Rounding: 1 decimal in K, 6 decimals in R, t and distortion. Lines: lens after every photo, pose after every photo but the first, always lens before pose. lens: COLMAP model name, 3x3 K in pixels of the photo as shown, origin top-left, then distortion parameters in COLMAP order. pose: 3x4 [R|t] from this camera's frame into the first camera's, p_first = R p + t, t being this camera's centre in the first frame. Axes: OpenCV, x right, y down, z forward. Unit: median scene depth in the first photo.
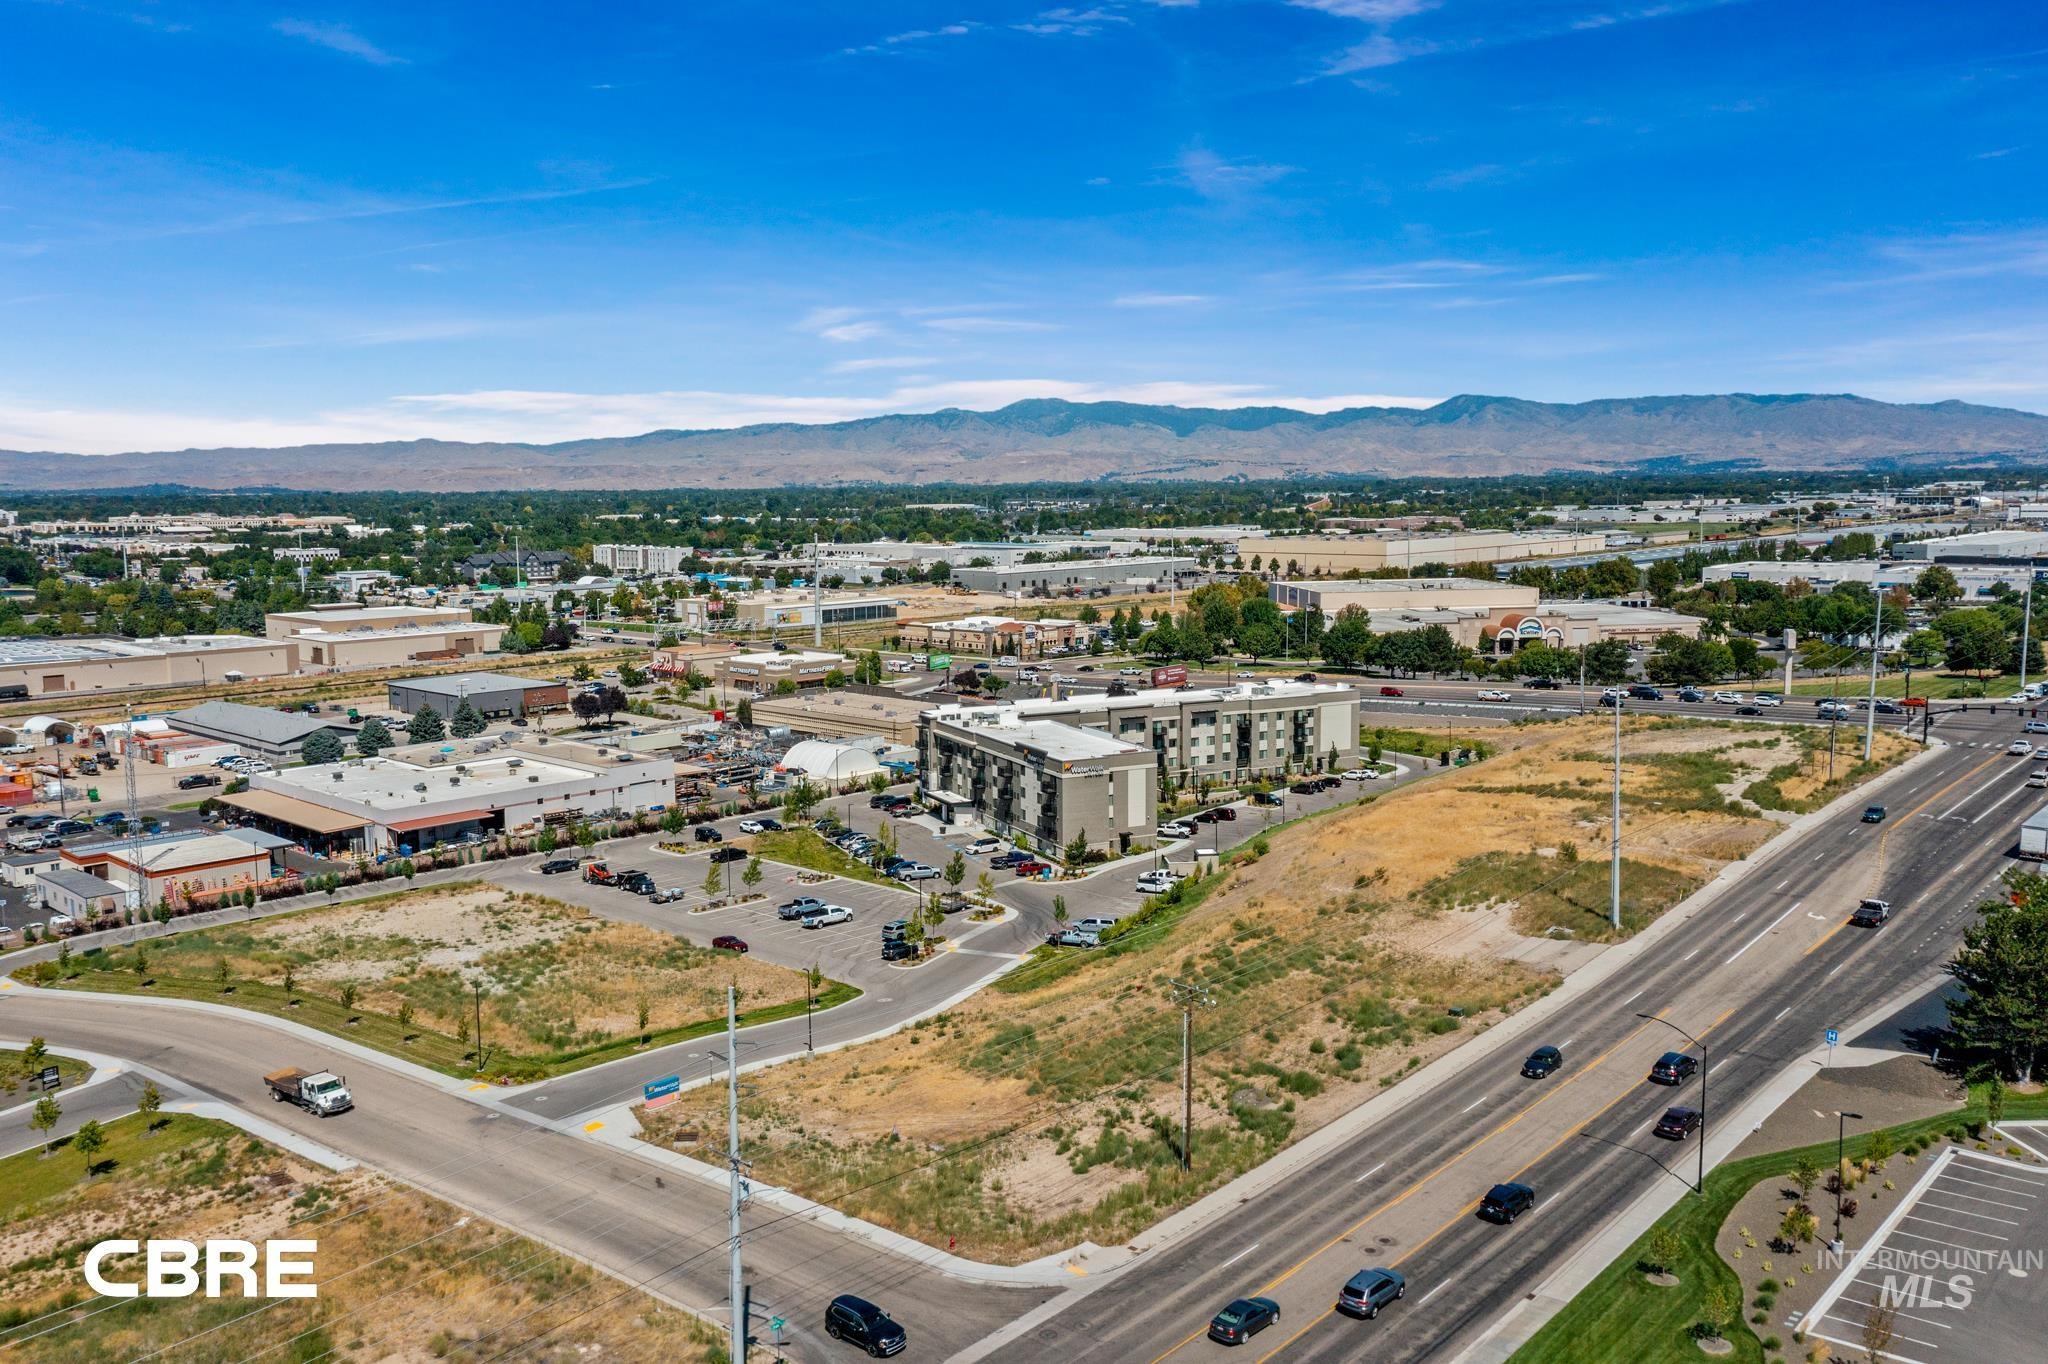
lens RADIAL K [[1601.6, 0, 1024.0], [0, 1601.6, 682.0], [0, 0, 1]] dist [0.005848, 0.003639]
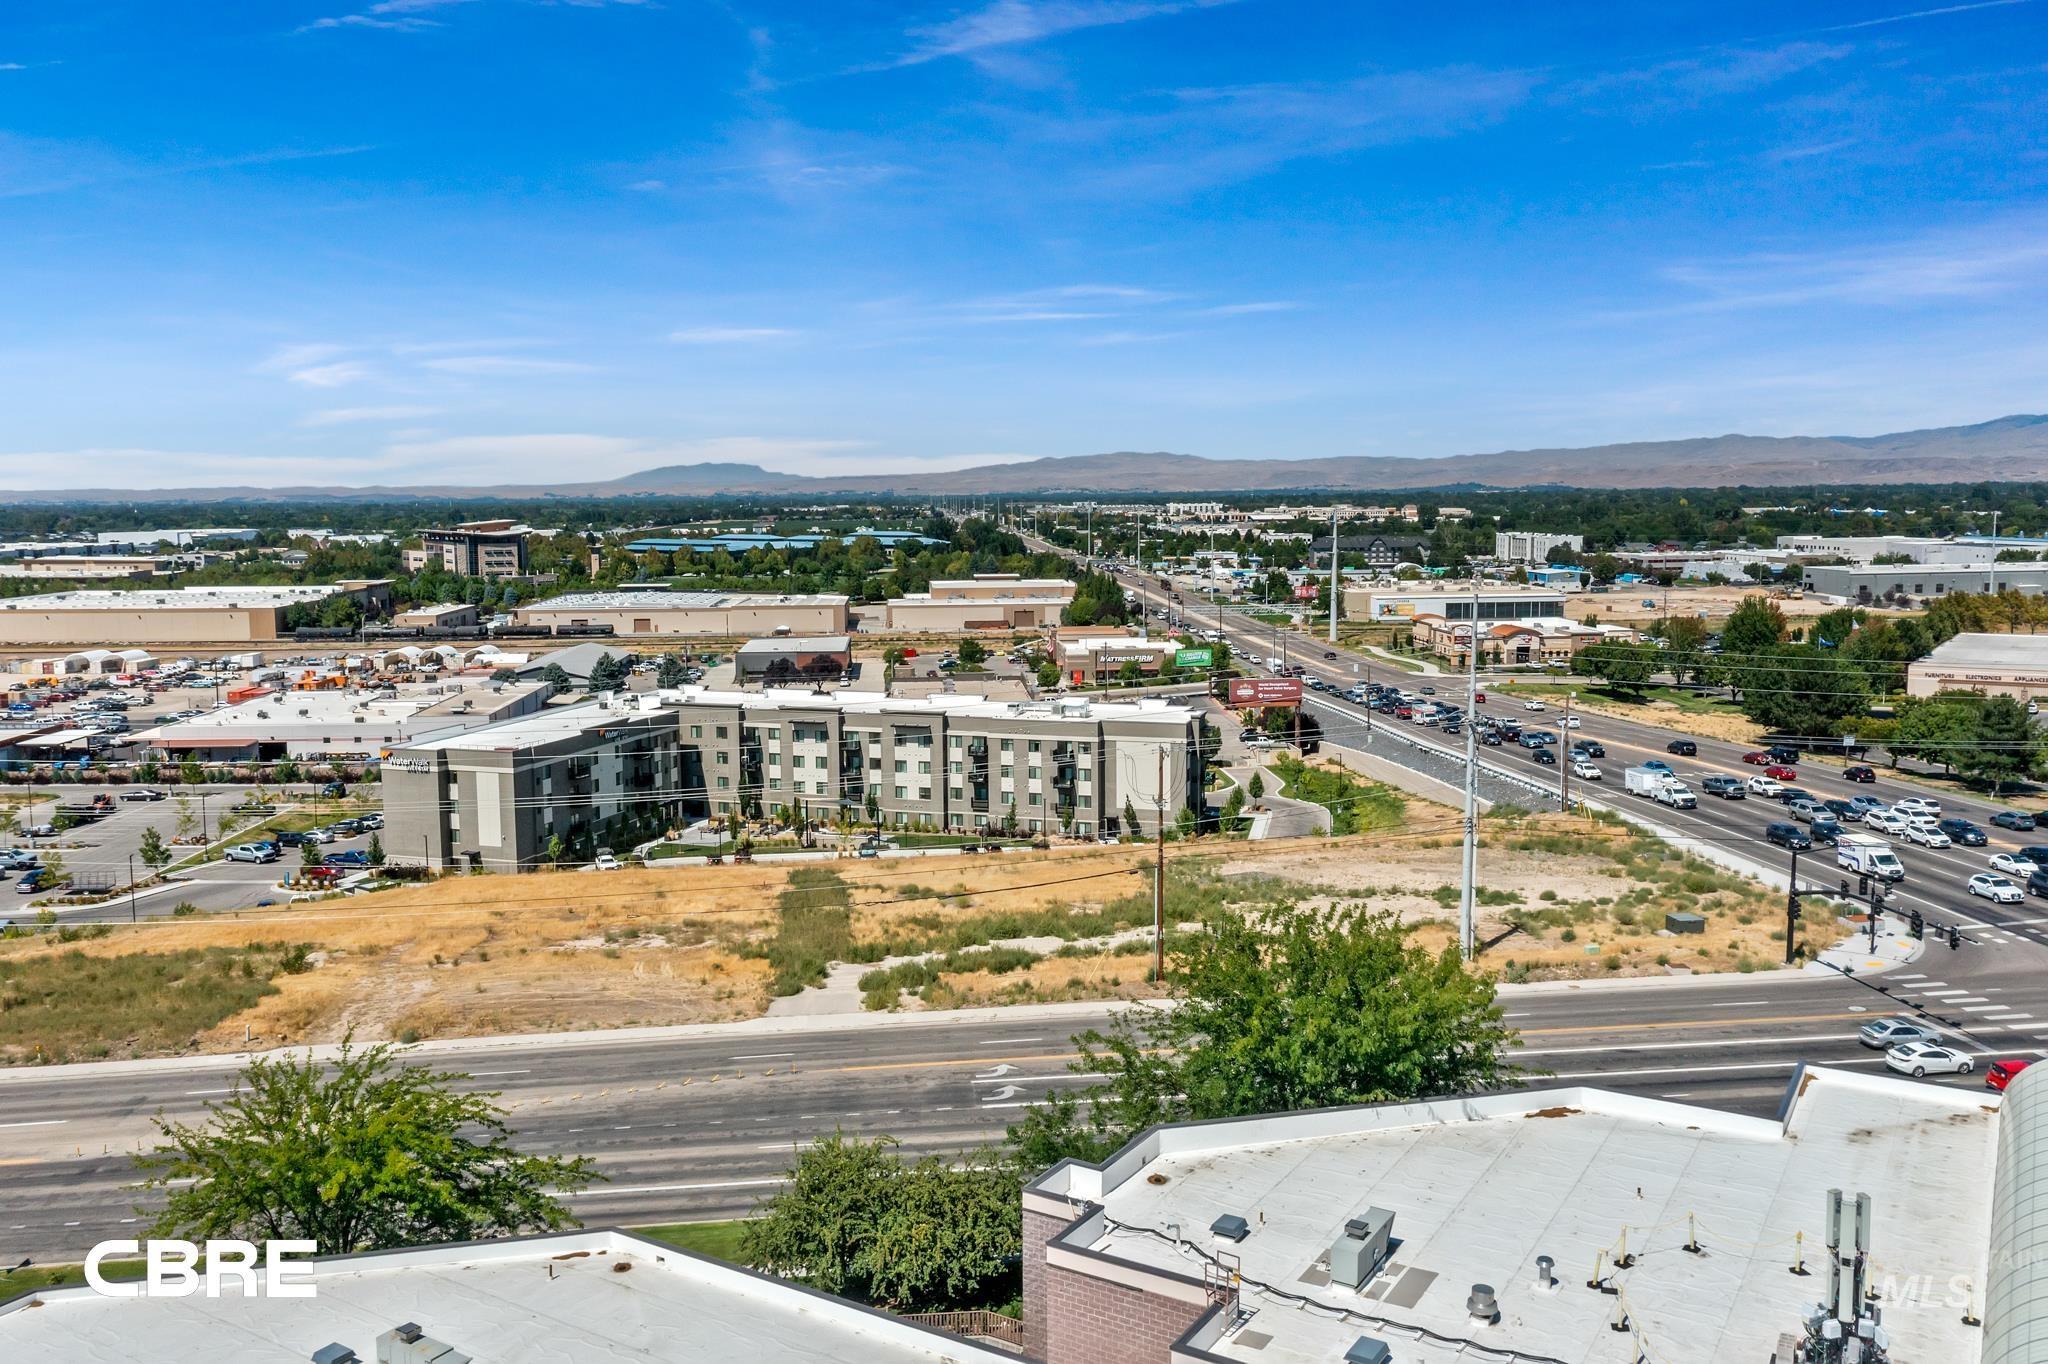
lens RADIAL K [[1601.6, 0, 1024.0], [0, 1601.6, 682.0], [0, 0, 1]] dist [0.005848, 0.003639]
pose [[0.723721, 0.082435, -0.685152, 0.785308], [-0.080989, 0.996125, 0.034301, -0.037372], [0.685324, 0.030665, 0.727592, 0.610553]]
